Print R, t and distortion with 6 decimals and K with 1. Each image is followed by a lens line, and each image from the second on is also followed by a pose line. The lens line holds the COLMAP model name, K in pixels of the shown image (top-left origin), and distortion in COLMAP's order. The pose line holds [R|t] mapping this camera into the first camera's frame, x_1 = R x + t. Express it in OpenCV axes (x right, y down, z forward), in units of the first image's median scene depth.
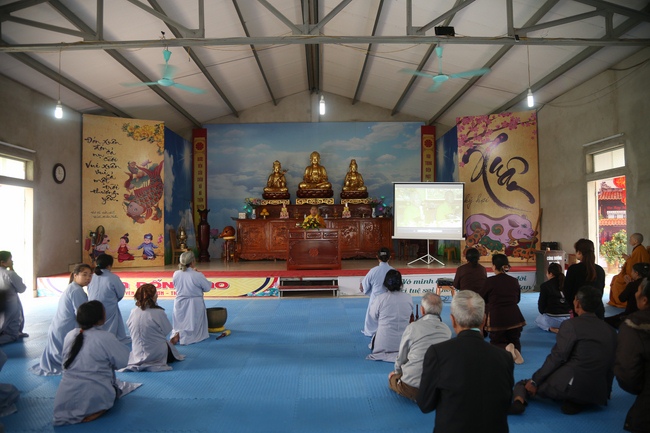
lens RADIAL K [[459.8, 0, 327.4], [0, 459.8, 218.7], [0, 0, 1]] dist [-0.092335, 0.049117]
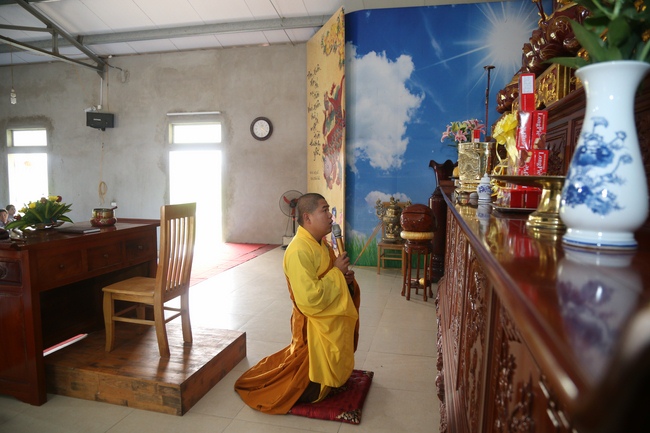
lens RADIAL K [[459.8, 0, 316.4], [0, 459.8, 208.4], [0, 0, 1]] dist [-0.092335, 0.049117]
pose [[-0.245865, 0.082352, -0.965799, 0.197966], [0.017068, 0.996598, 0.080633, -0.014267], [0.969154, 0.003341, -0.246434, 1.105602]]
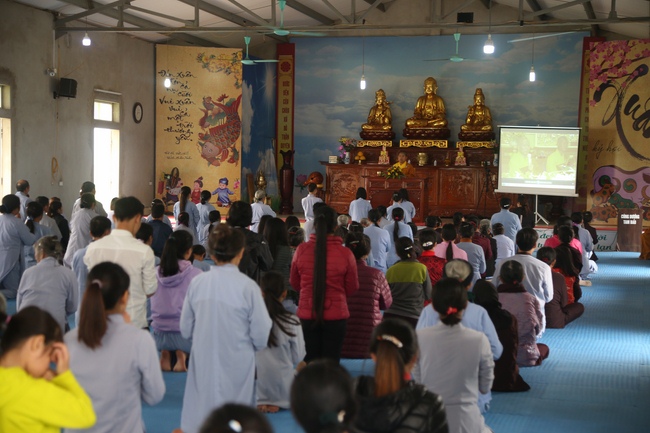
lens RADIAL K [[1196.0, 0, 327.4], [0, 1196.0, 215.4], [0, 0, 1]] dist [0.361992, 0.000000]
pose [[0.964943, 0.039025, -0.259543, 0.408518], [-0.025157, 0.998083, 0.056541, -0.031307], [0.261252, -0.048030, 0.964075, -1.199517]]
